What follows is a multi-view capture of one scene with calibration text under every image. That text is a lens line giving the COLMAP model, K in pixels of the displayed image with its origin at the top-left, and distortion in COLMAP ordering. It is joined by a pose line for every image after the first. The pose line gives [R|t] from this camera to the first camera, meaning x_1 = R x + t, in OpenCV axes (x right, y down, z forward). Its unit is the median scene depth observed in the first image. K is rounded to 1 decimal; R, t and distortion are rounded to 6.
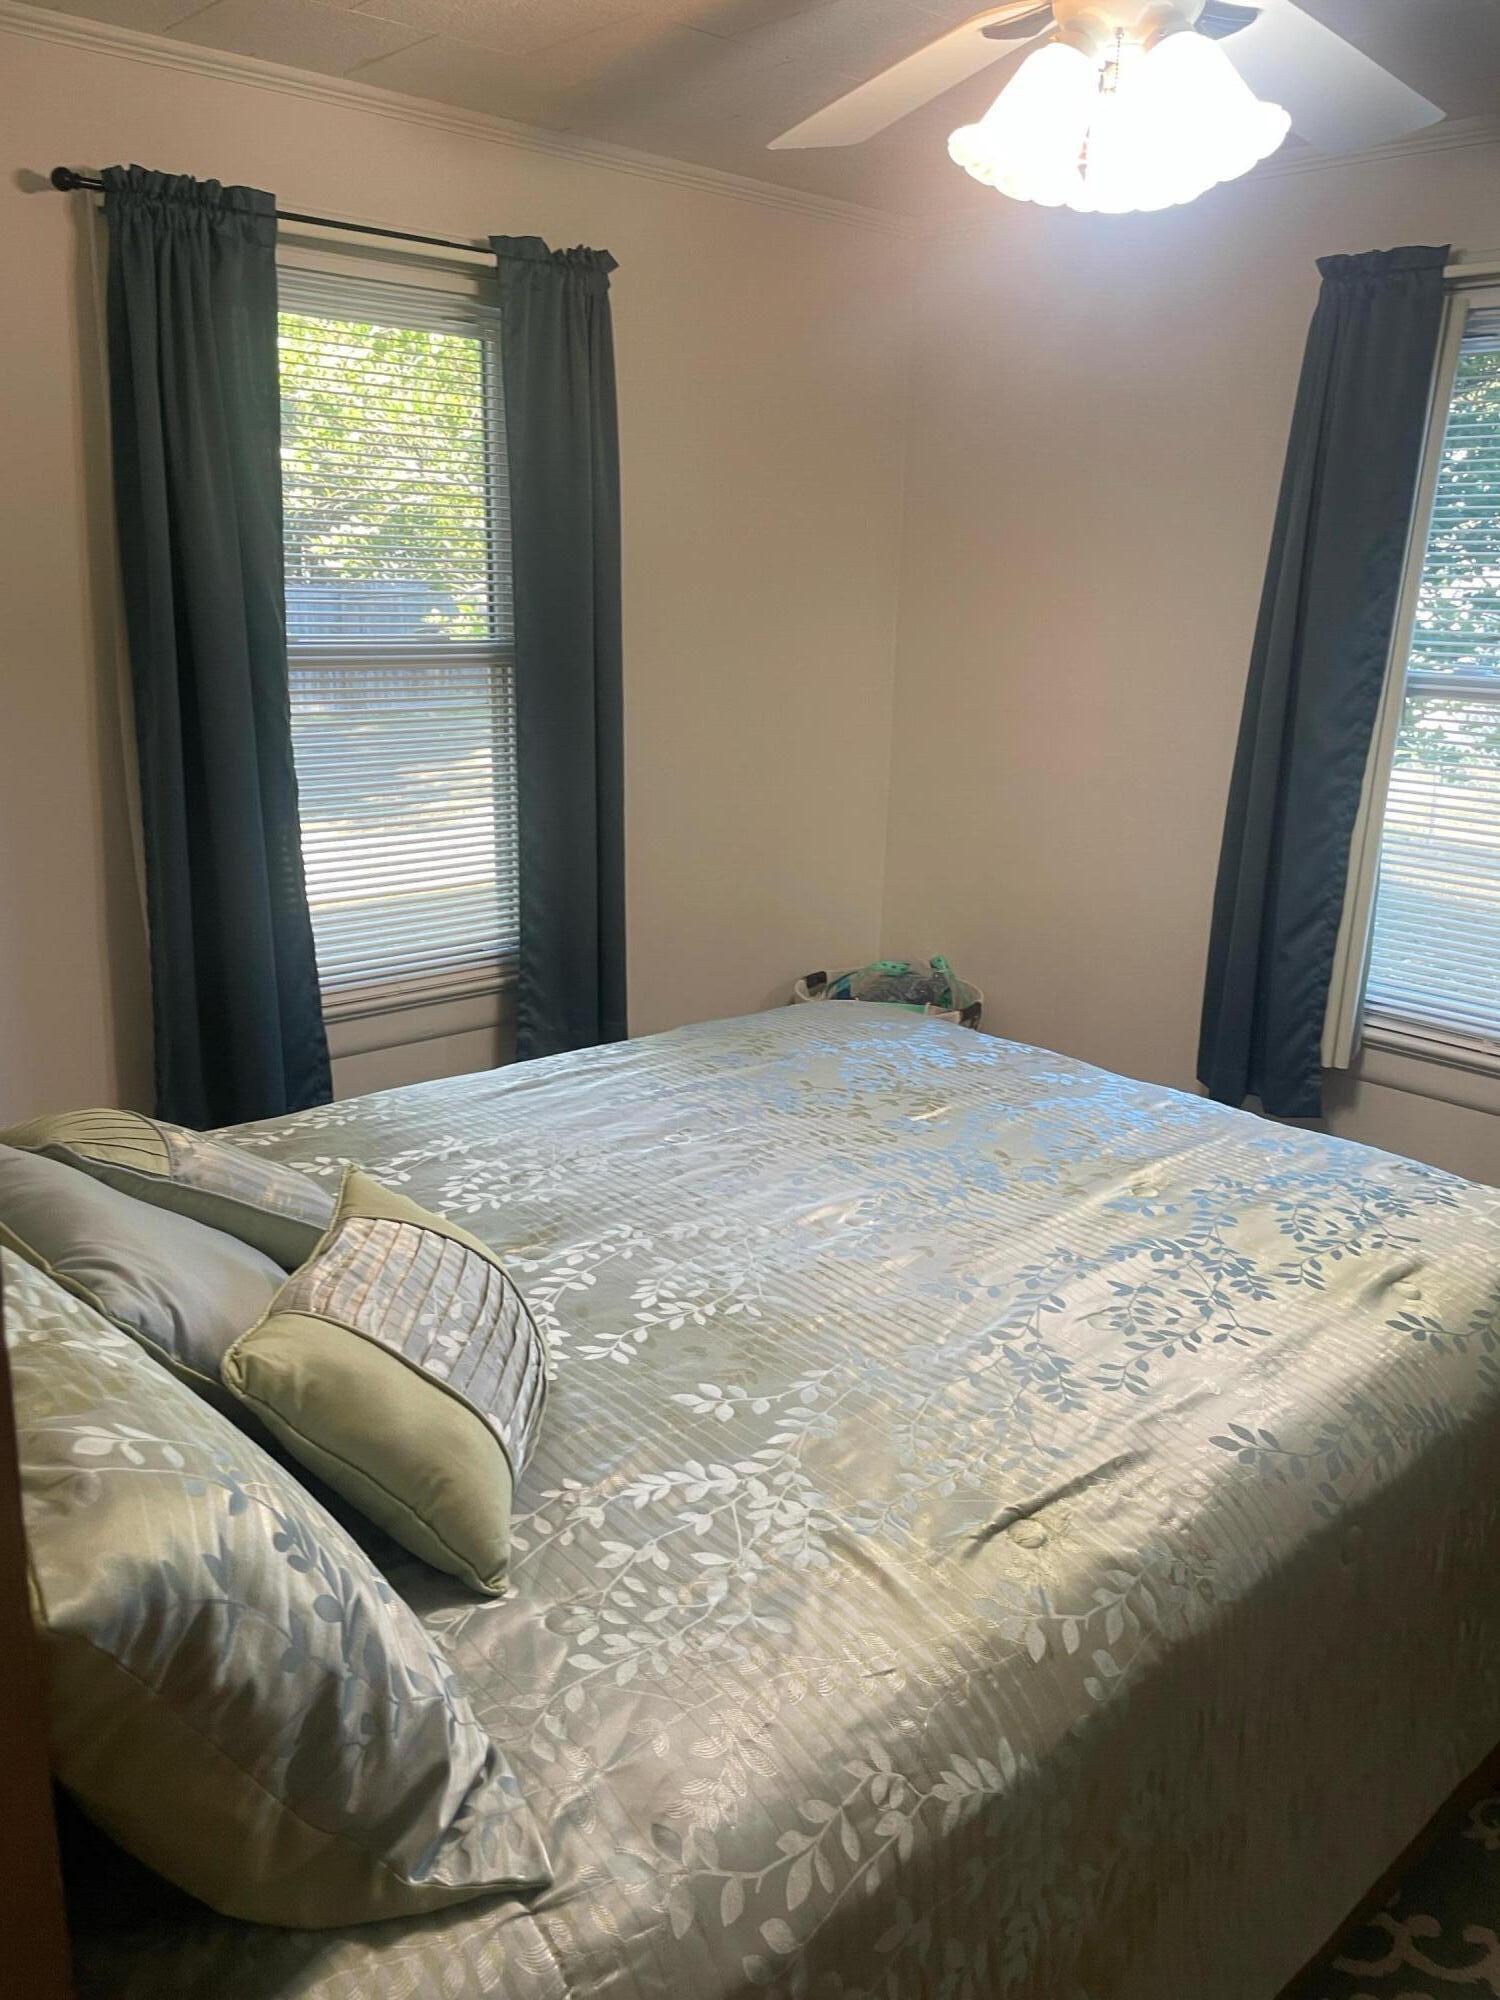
lens RADIAL K [[1556.7, 0, 764.0], [0, 1556.7, 996.5], [0, 0, 1]] dist [0.076553, -0.101775]
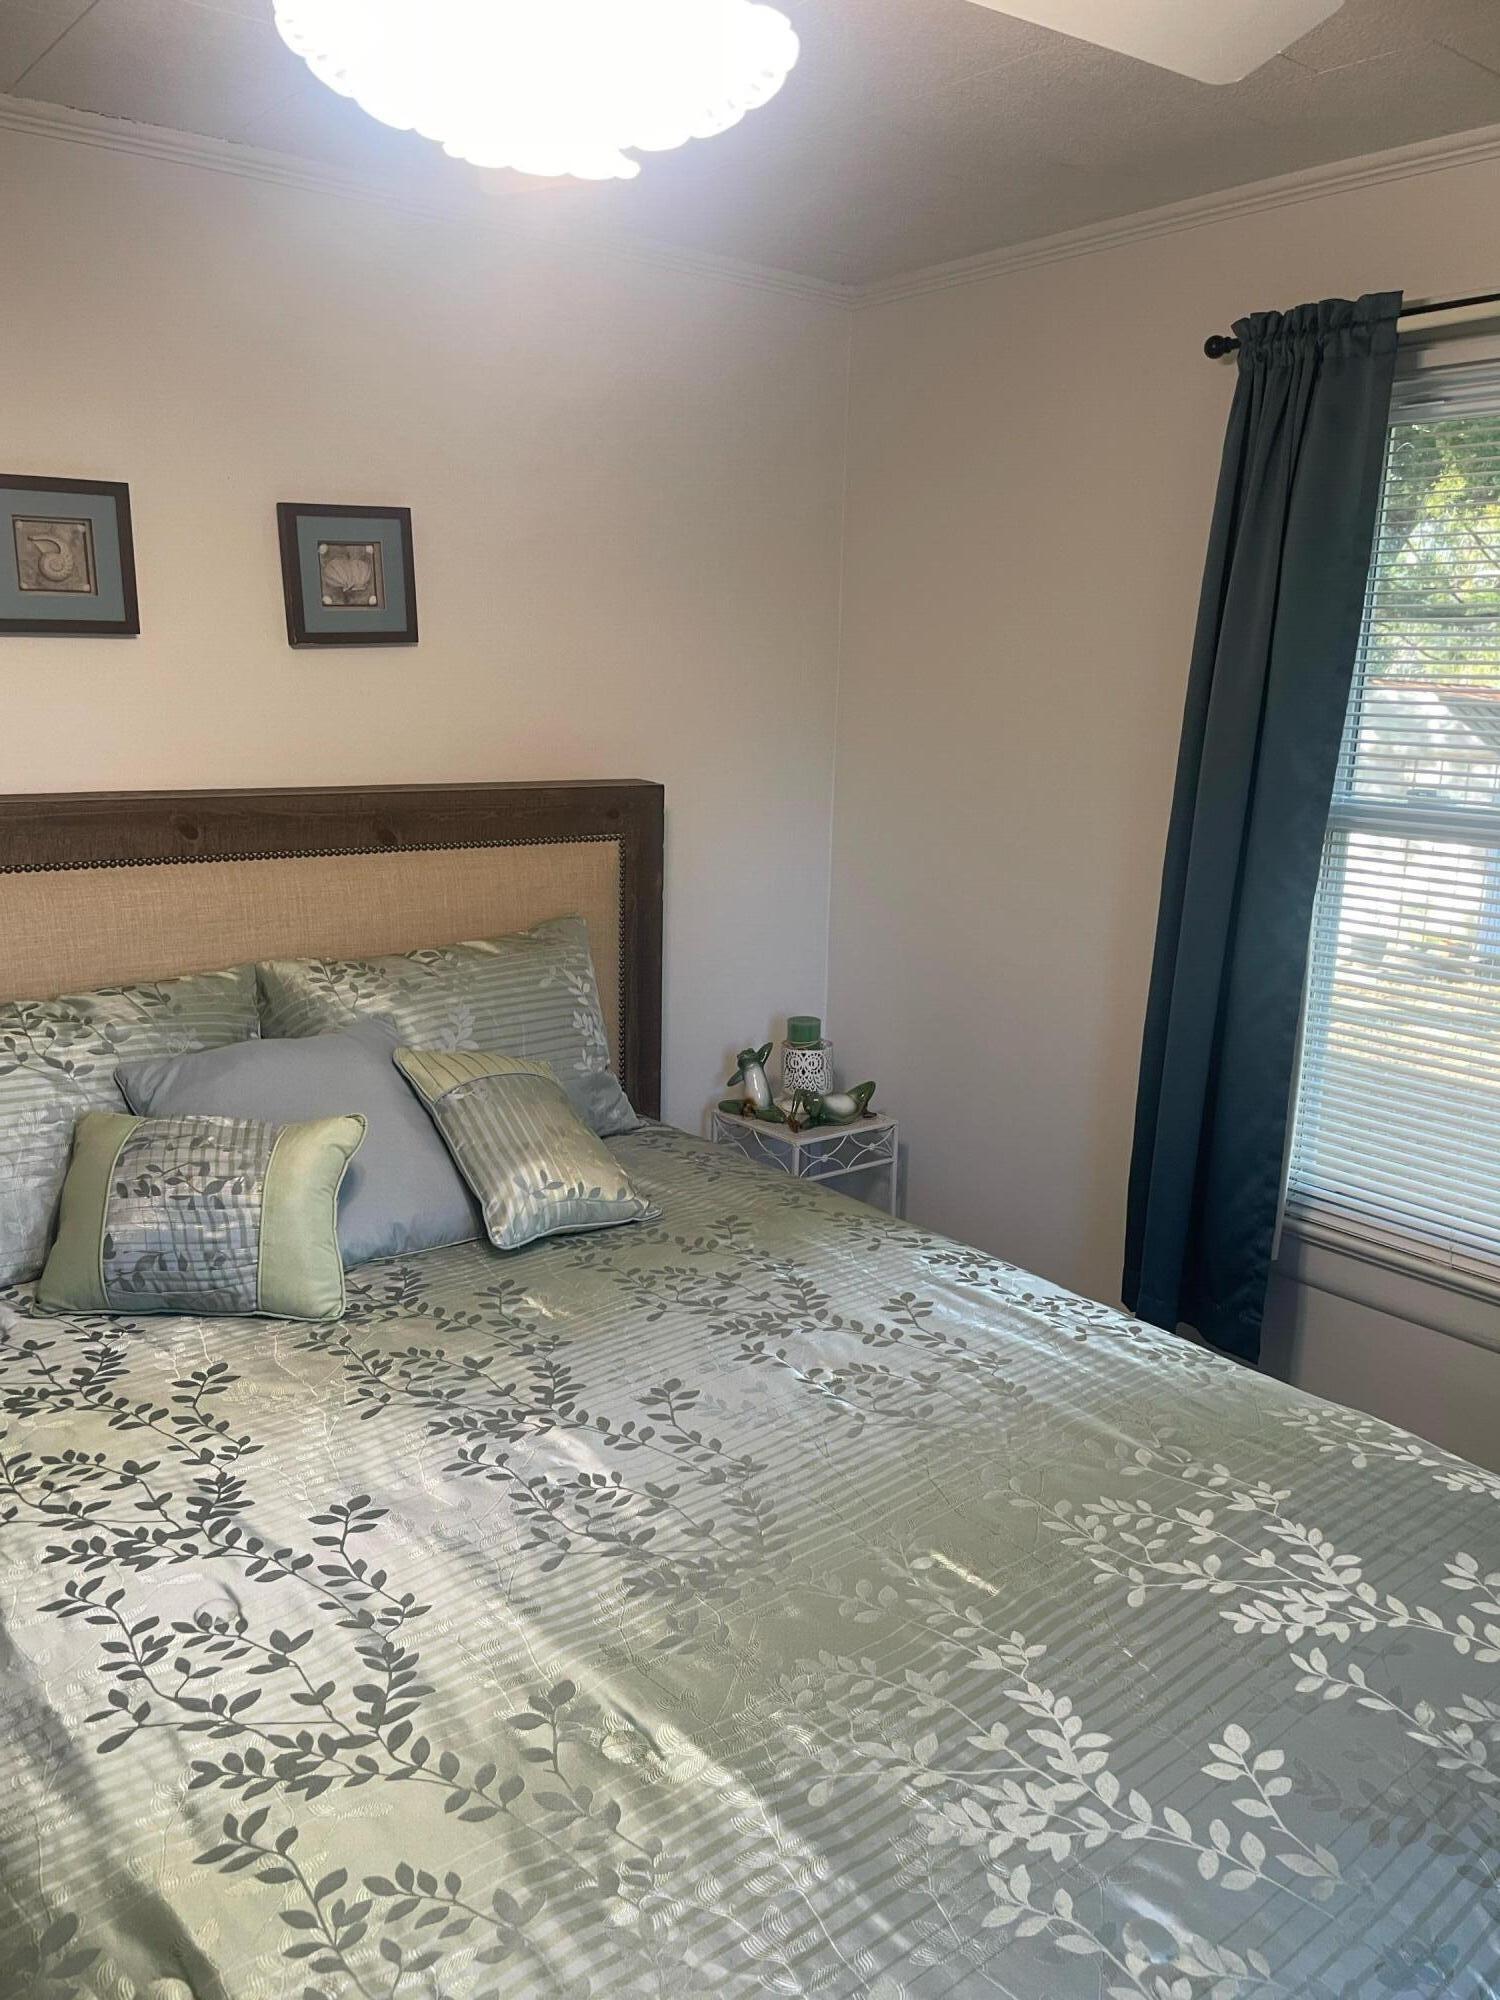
lens RADIAL K [[1536.4, 0, 750.0], [0, 1536.4, 1000.0], [0, 0, 1]] dist [-0.008563, -0.006932]
pose [[-0.067704, 0.182948, -0.980789, 0.847850], [-0.293013, 0.936048, 0.194829, -0.289570], [0.953708, 0.300574, -0.009768, 1.110133]]
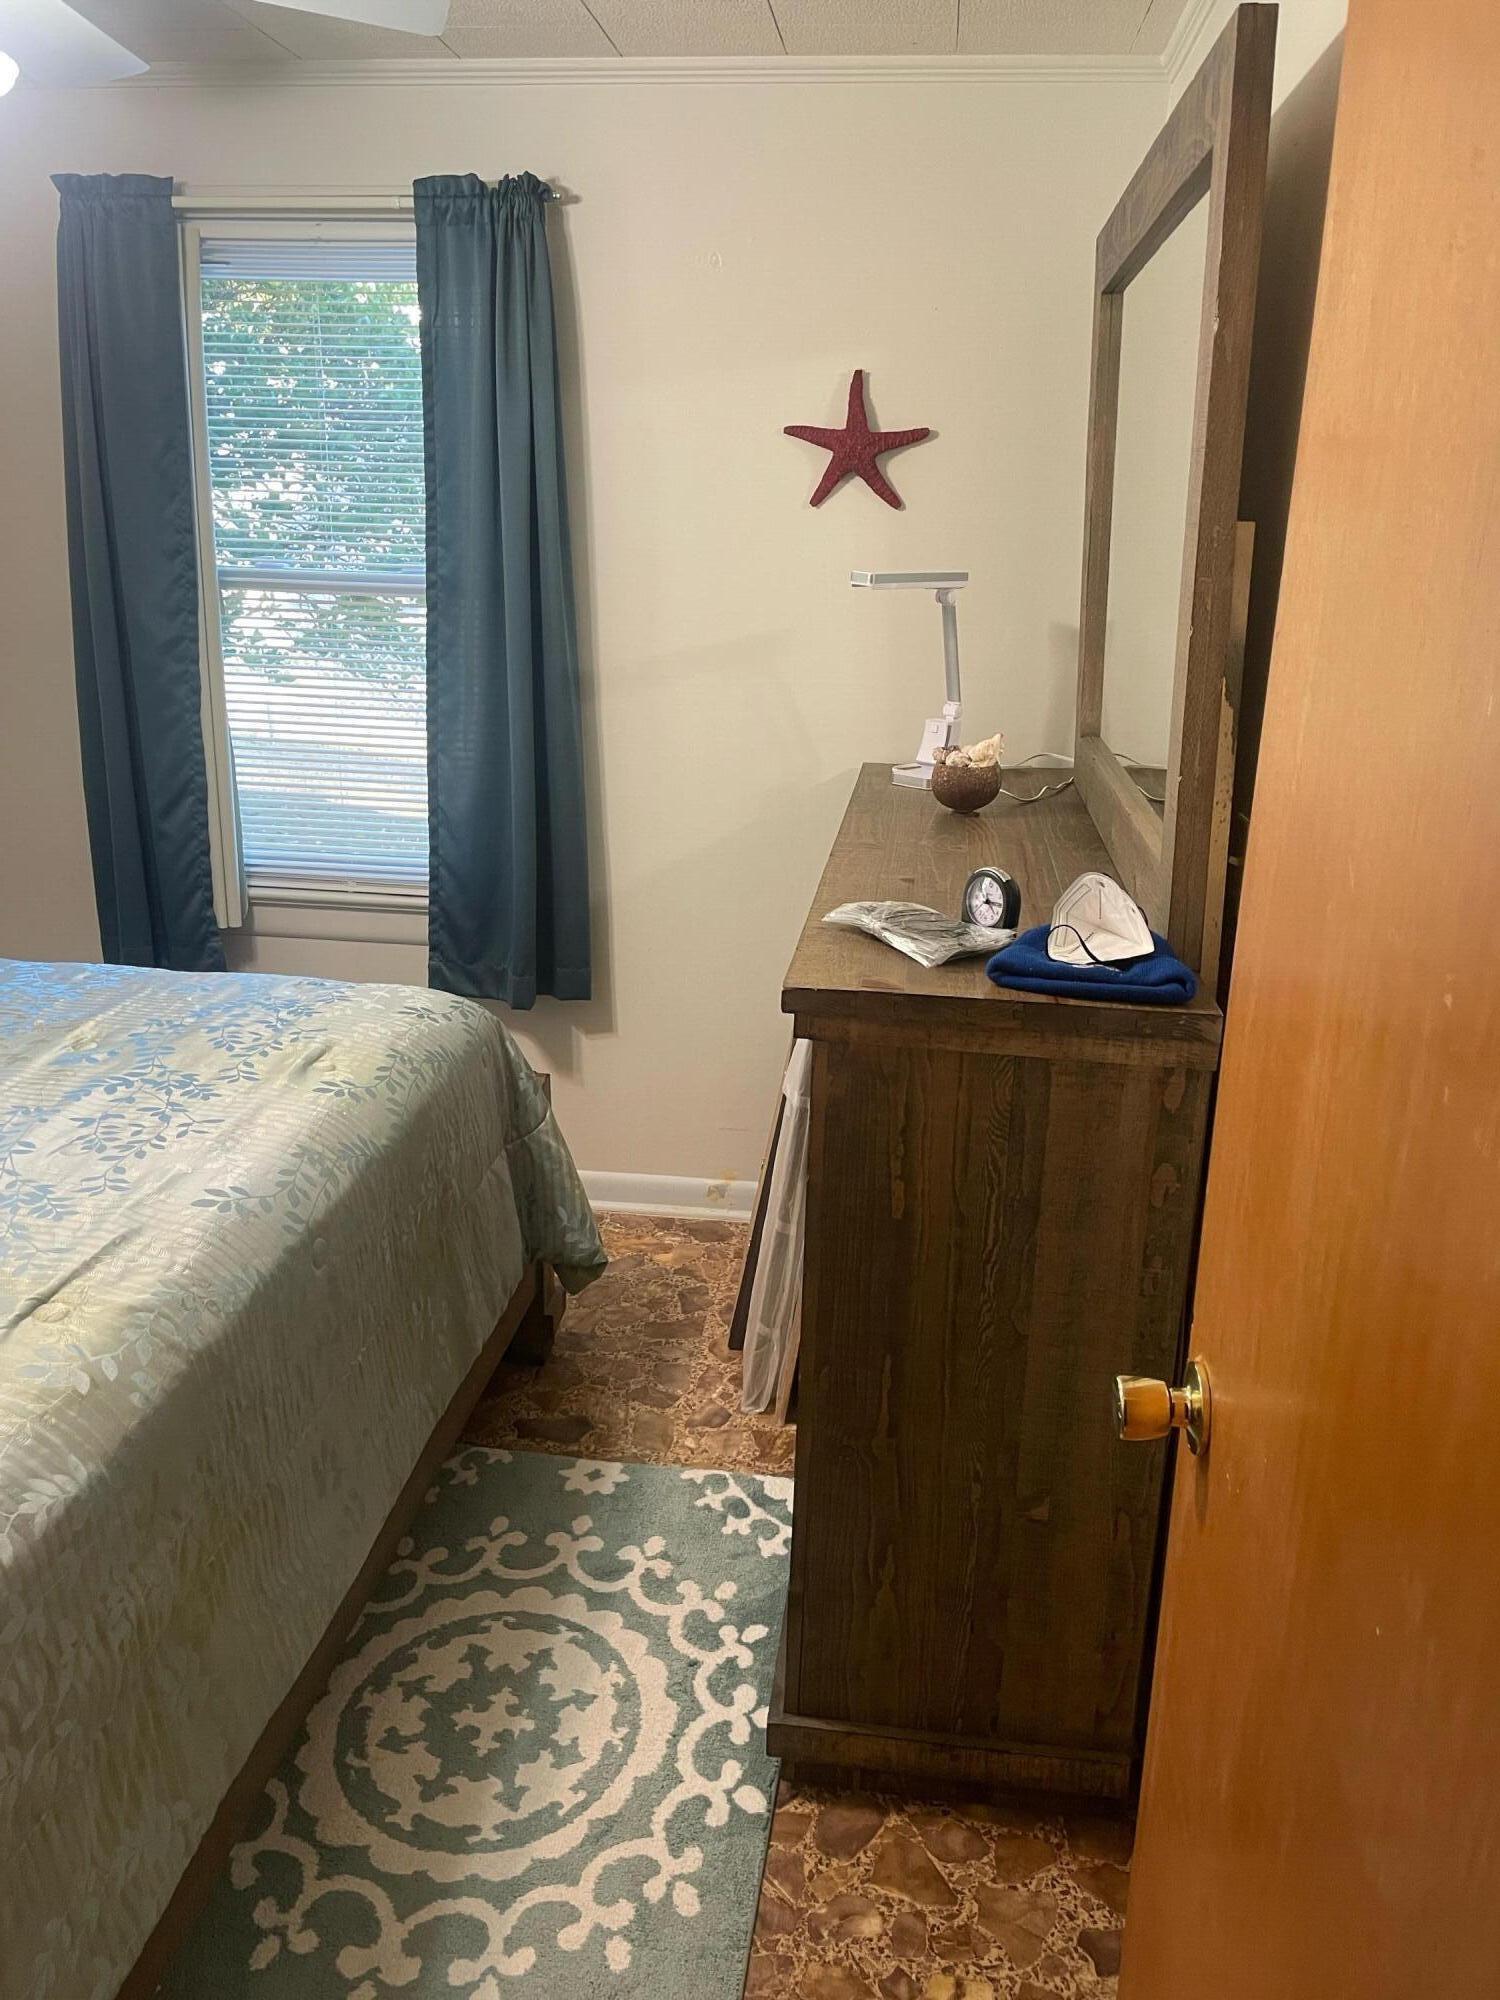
lens RADIAL K [[1556.7, 0, 764.0], [0, 1556.7, 996.5], [0, 0, 1]] dist [0.076553, -0.101775]
pose [[0.760559, -0.200574, 0.617511, -0.076236], [0.169263, 0.979451, 0.109663, 0.058396], [-0.626817, 0.021117, 0.778880, -0.173125]]
